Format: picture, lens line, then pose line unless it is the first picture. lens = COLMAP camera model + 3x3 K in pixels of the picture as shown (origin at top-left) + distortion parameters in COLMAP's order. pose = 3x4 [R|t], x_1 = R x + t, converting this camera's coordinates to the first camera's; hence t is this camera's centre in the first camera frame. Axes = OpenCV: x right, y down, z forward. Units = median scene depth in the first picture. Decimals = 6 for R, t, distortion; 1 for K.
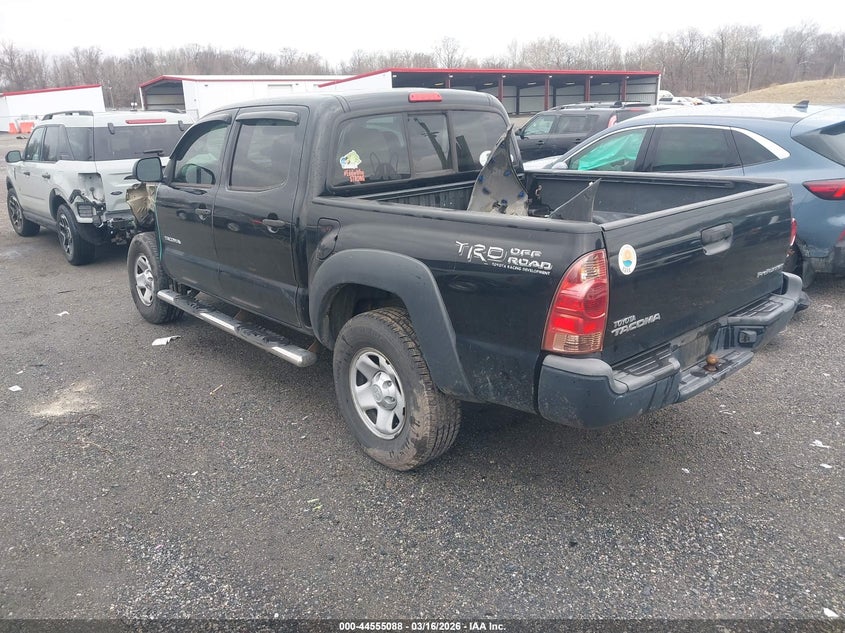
lens RADIAL K [[656.7, 0, 422.5], [0, 656.7, 316.5], [0, 0, 1]] dist [0.001298, -0.001715]
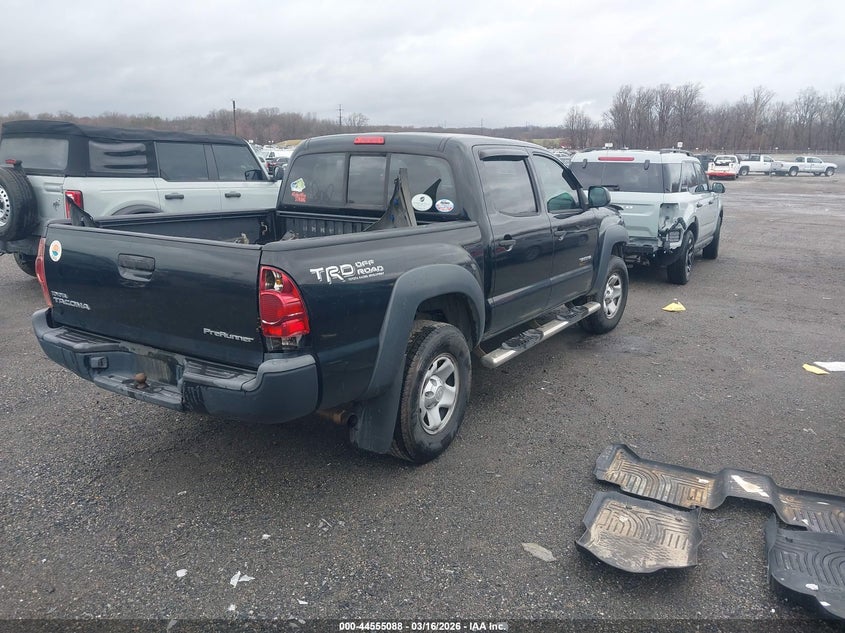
lens RADIAL K [[616.5, 0, 422.5], [0, 616.5, 316.5], [0, 0, 1]] dist [-0.006672, -0.003376]
pose [[0.323614, 0.267433, -0.907609, 1.203105], [-0.301664, 0.938330, 0.168925, -0.277748], [0.896813, 0.219126, 0.384331, 0.805895]]
